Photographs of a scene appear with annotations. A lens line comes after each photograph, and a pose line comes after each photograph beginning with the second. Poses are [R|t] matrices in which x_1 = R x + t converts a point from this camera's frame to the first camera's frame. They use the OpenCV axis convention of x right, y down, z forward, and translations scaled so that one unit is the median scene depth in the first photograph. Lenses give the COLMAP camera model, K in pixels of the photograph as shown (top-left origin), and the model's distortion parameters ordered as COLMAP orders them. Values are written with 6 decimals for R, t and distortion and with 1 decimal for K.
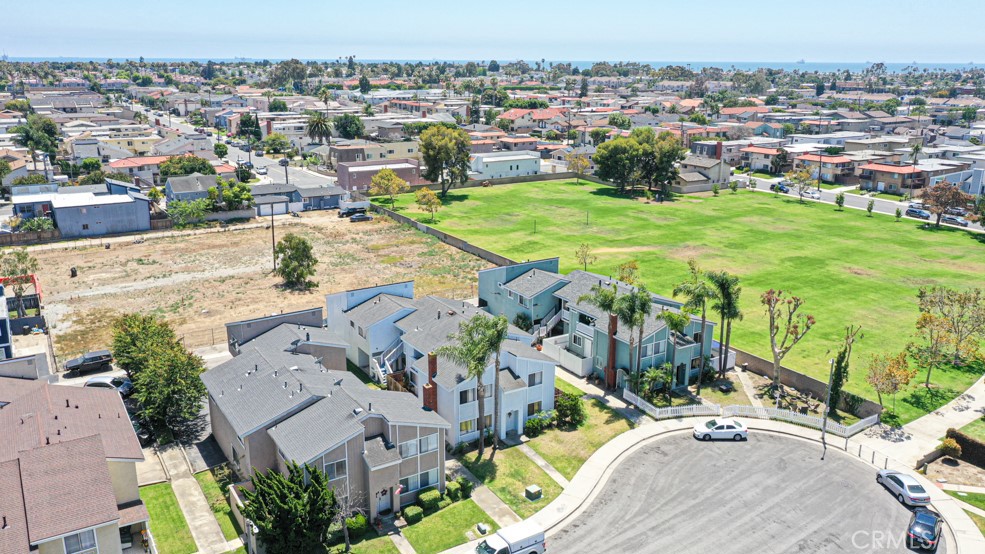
lens RADIAL K [[775.3, 0, 495.8], [0, 775.3, 276.5], [0, 0, 1]] dist [0.007094, -0.004692]
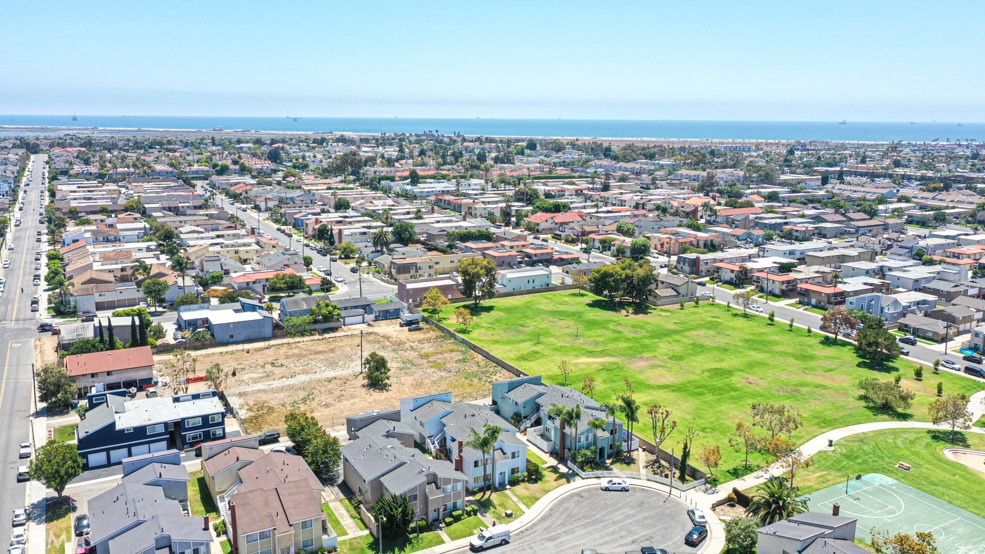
lens RADIAL K [[775.3, 0, 495.5], [0, 775.3, 276.5], [0, 0, 1]] dist [0.007094, -0.004692]
pose [[0.998519, 0.012632, -0.052920, 0.086109], [-0.016305, 0.997444, -0.069565, -0.146969], [0.051906, 0.070324, 0.996173, -0.794998]]
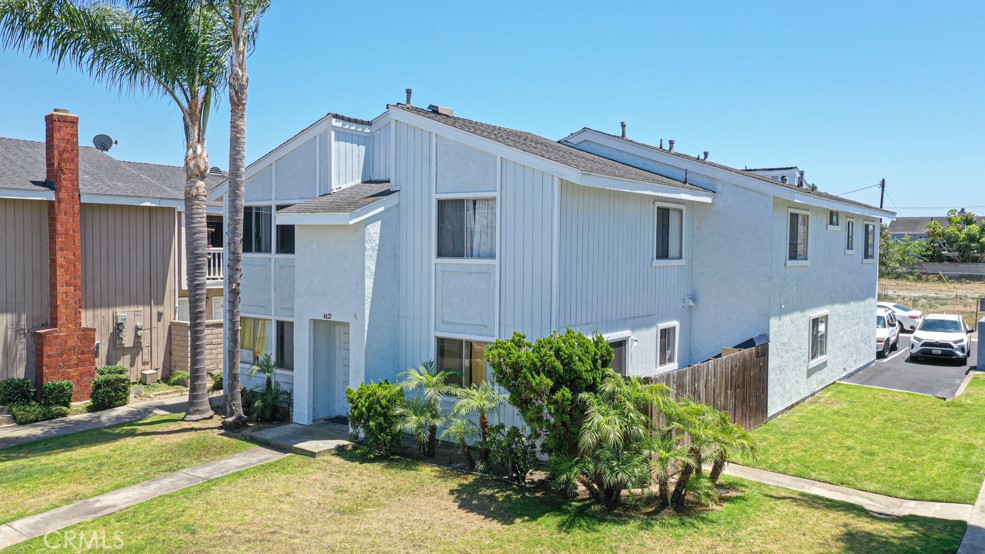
lens RADIAL K [[775.3, 0, 496.0], [0, 775.3, 277.7], [0, 0, 1]] dist [0.007094, -0.004692]
pose [[0.358896, 0.033262, -0.932785, 0.235711], [-0.262914, 0.962502, -0.066836, 0.141652], [0.895584, 0.269229, 0.354183, 0.828434]]
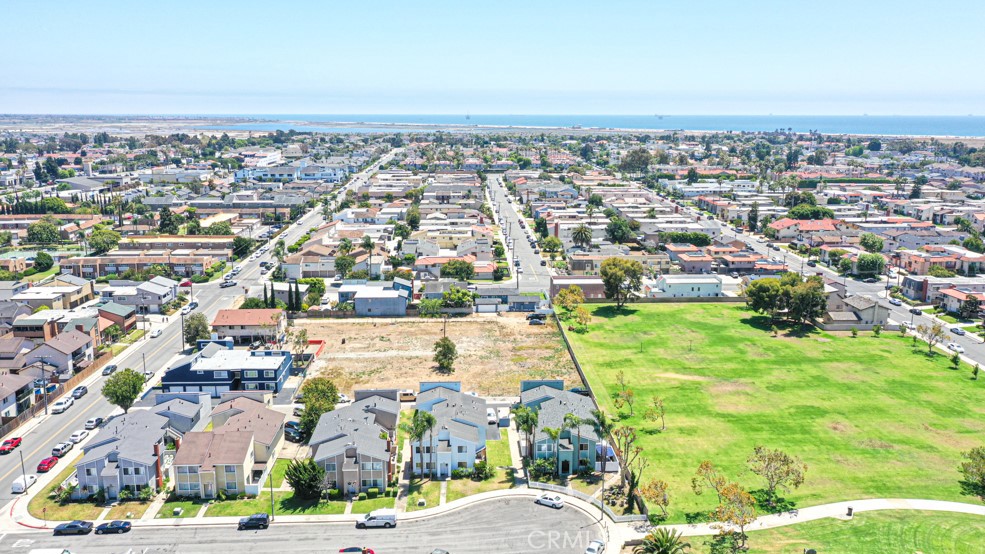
lens RADIAL K [[775.3, 0, 495.7], [0, 775.3, 276.1], [0, 0, 1]] dist [0.007094, -0.004692]
pose [[0.869320, 0.098138, -0.484409, 0.878378], [-0.130489, 0.990886, -0.033428, -0.204536], [0.476713, 0.092270, 0.874203, -0.567754]]
